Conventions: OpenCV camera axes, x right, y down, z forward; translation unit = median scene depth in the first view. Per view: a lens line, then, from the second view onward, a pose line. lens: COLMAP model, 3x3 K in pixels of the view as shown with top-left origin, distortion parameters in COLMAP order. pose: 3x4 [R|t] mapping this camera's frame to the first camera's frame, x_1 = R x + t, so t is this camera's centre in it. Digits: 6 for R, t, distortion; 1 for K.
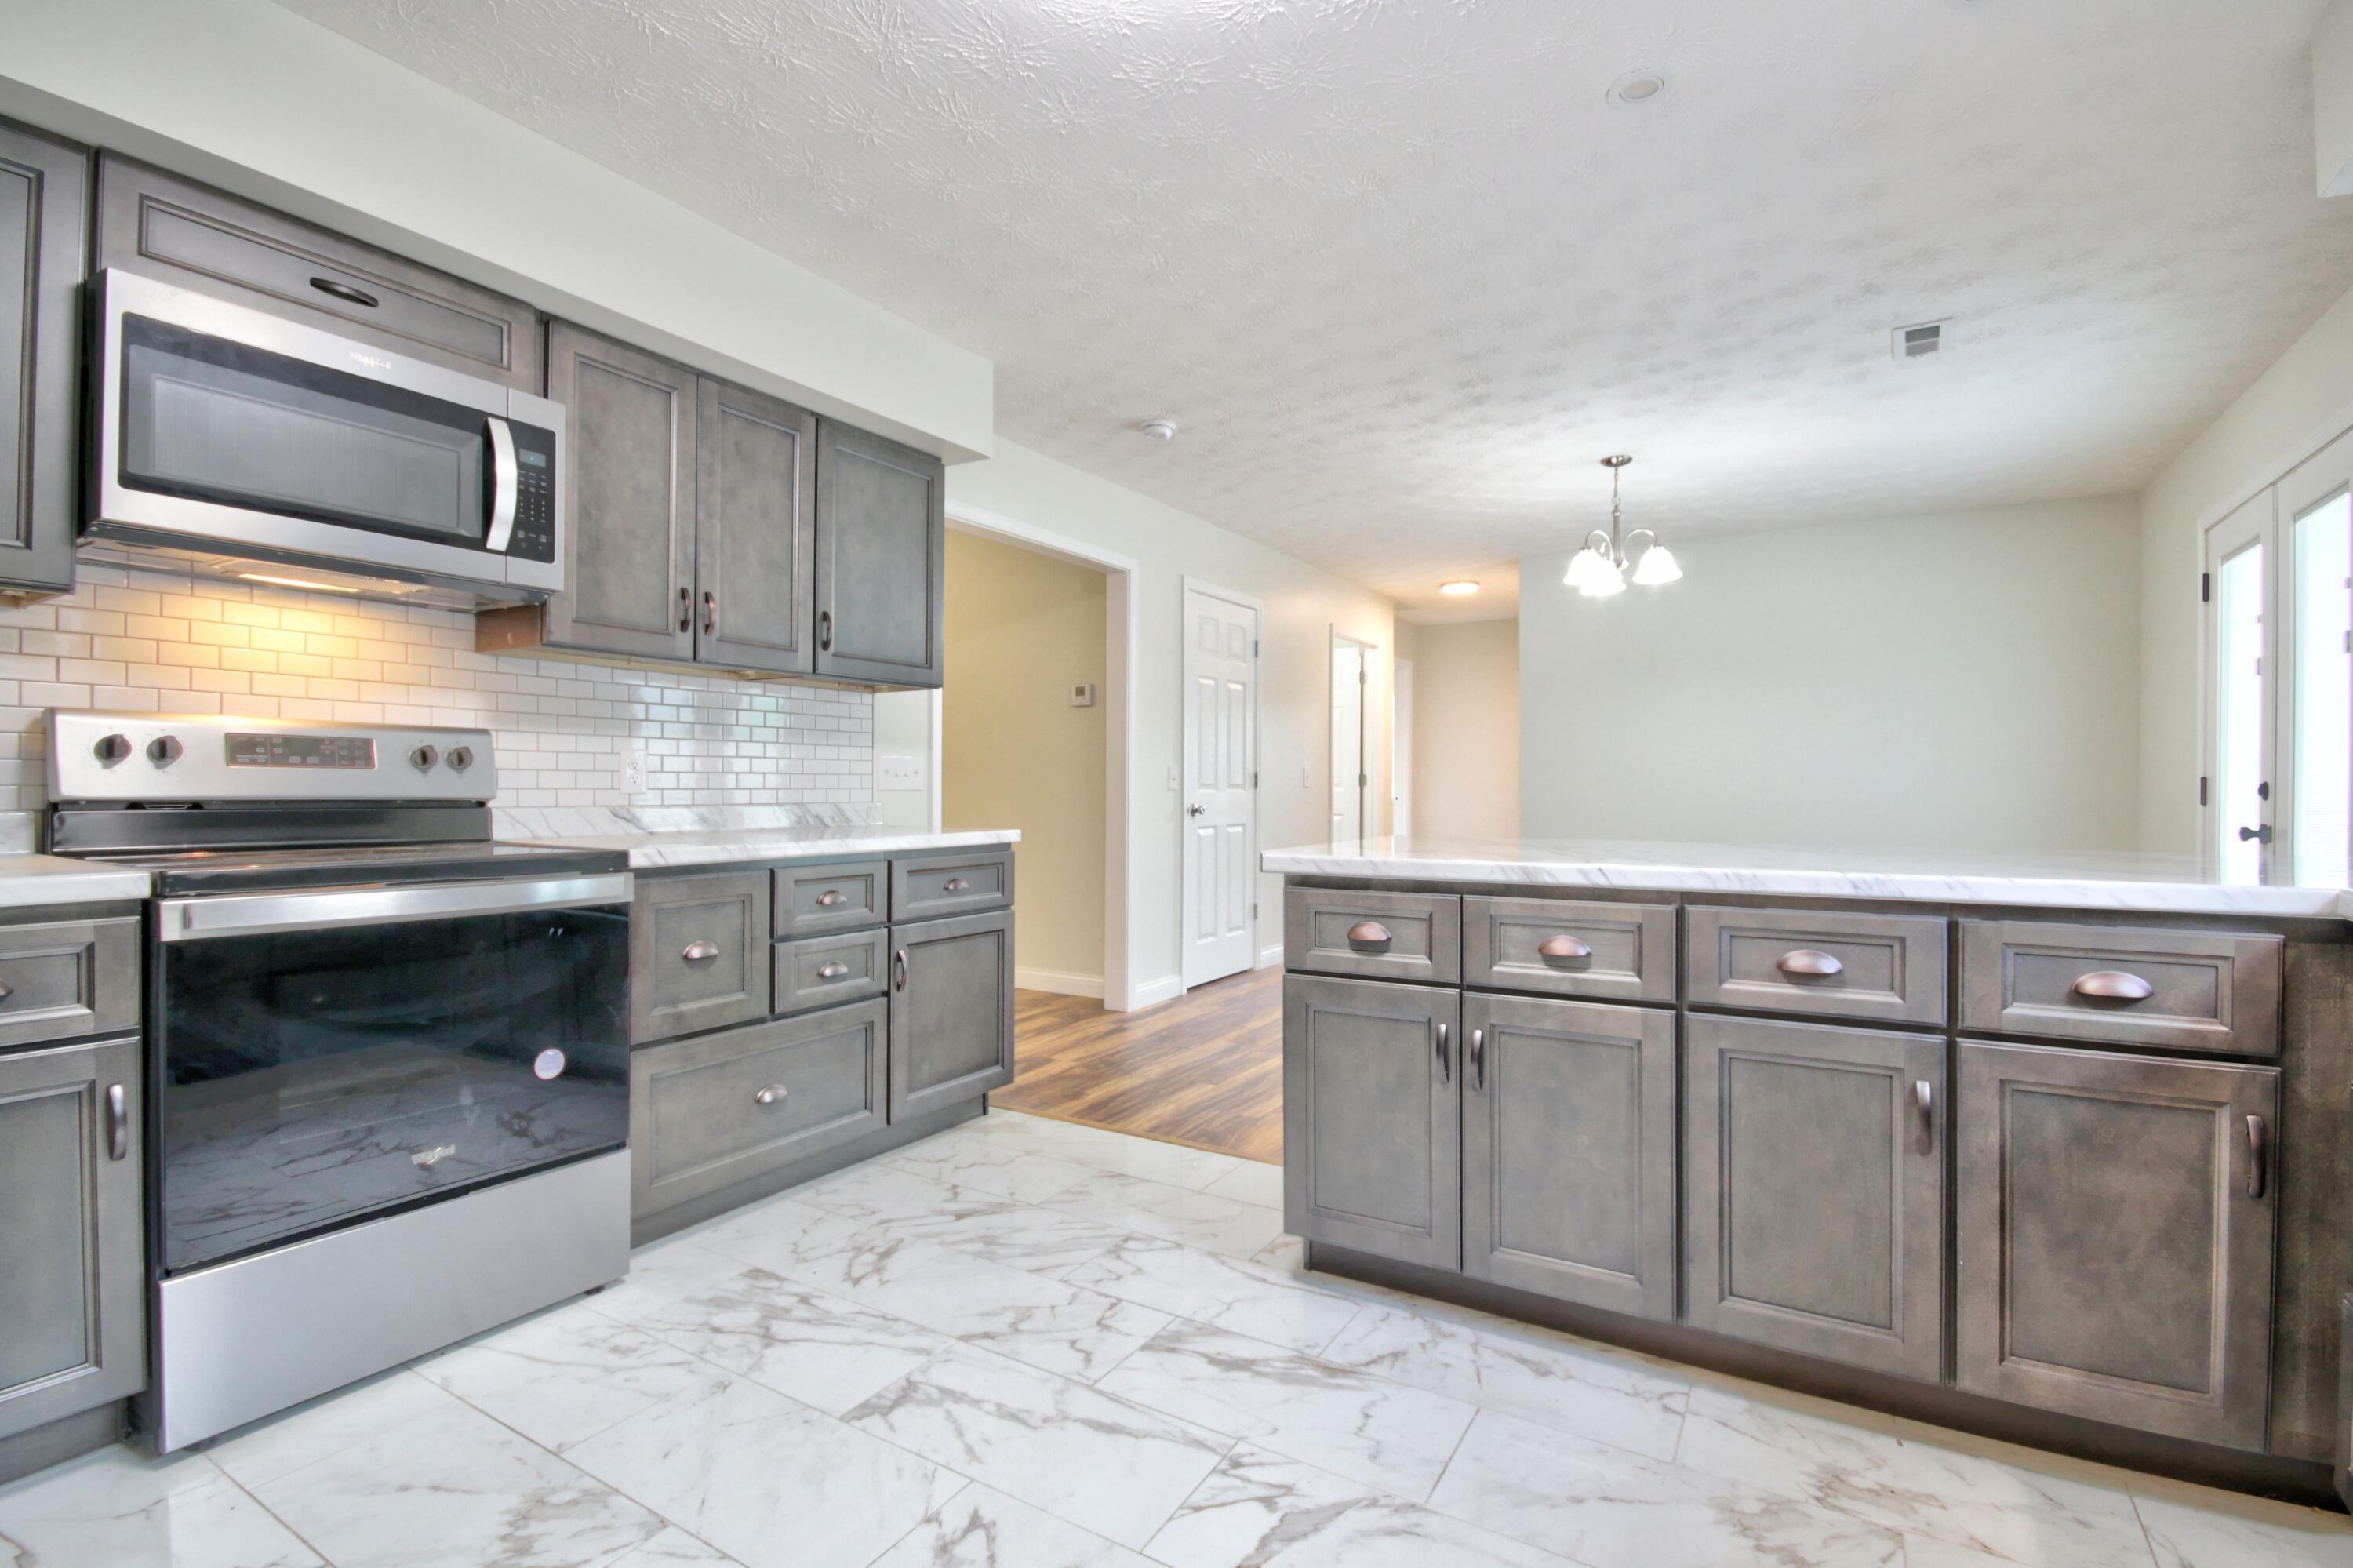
lens RADIAL K [[1076.5, 0, 1169.2], [0, 1076.5, 786.9], [0, 0, 1]] dist [-0.002801, -0.000068]
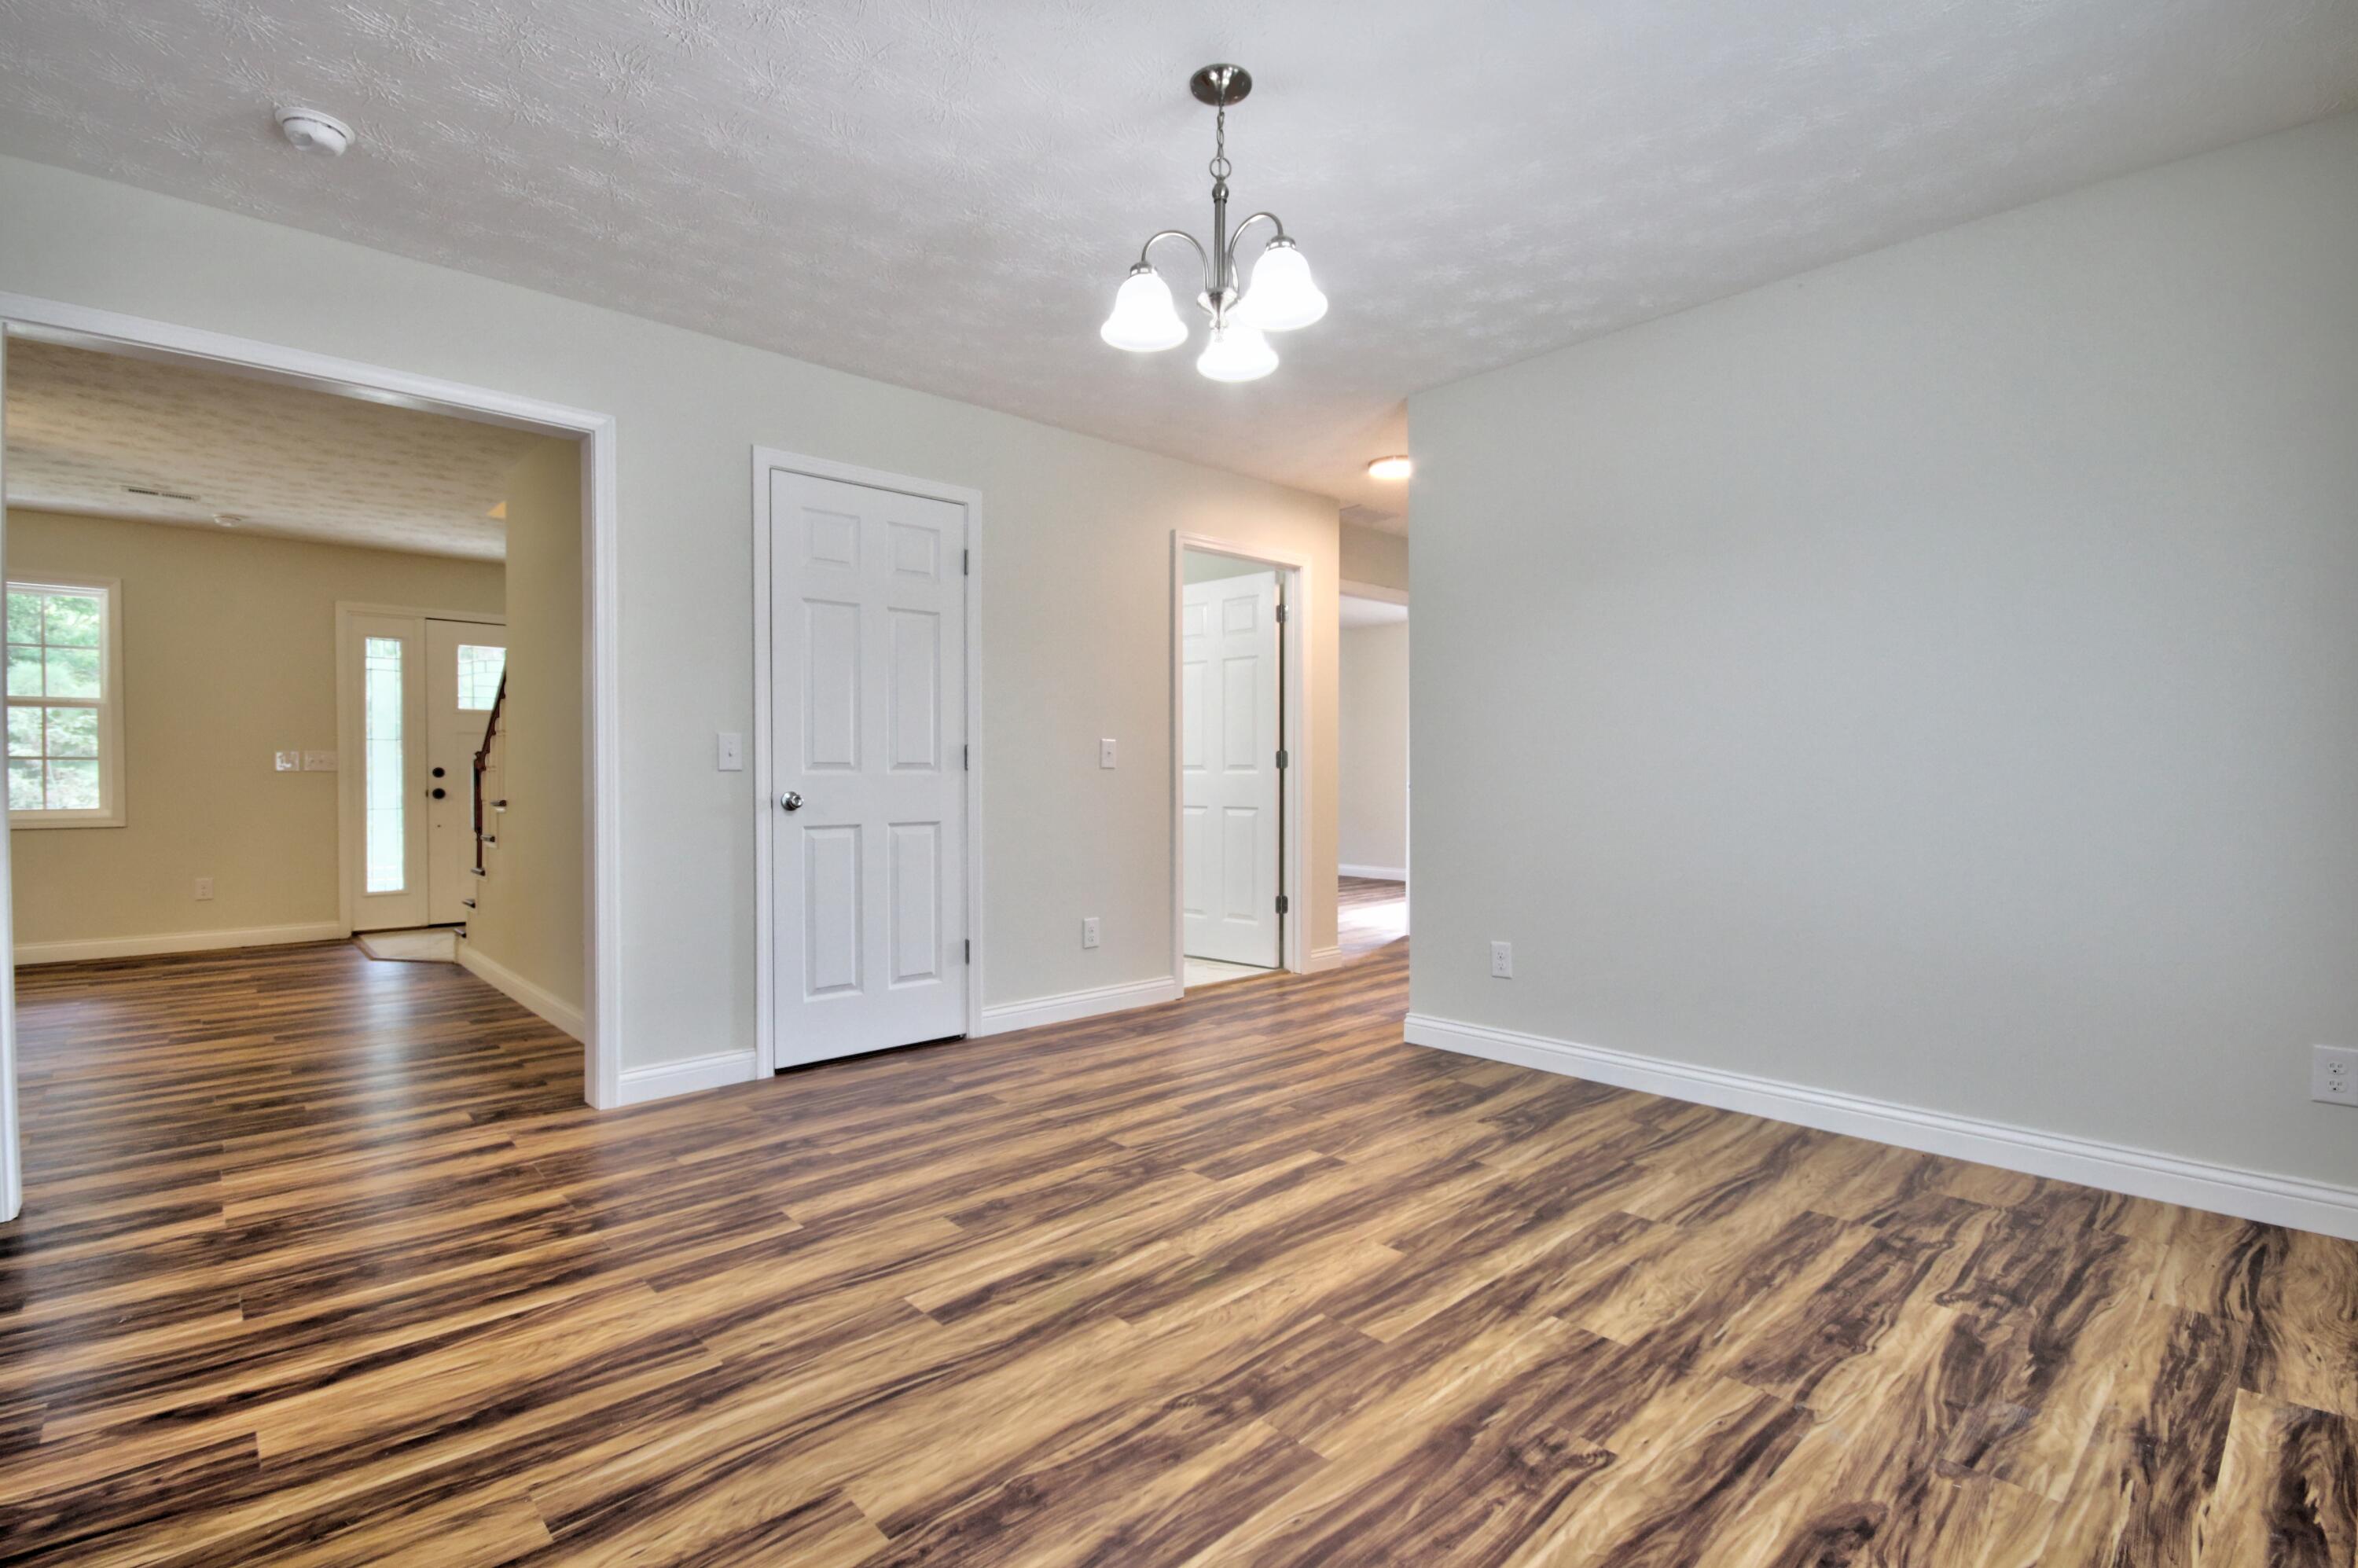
lens RADIAL K [[1078.7, 0, 1171.7], [0, 1078.7, 786.9], [0, 0, 1]] dist [-0.002801, -0.000068]
pose [[0.961317, -0.003583, -0.275420, 0.437029], [0.005602, 0.999963, 0.006543, 0.009634], [0.275386, -0.007833, 0.961302, 0.430099]]
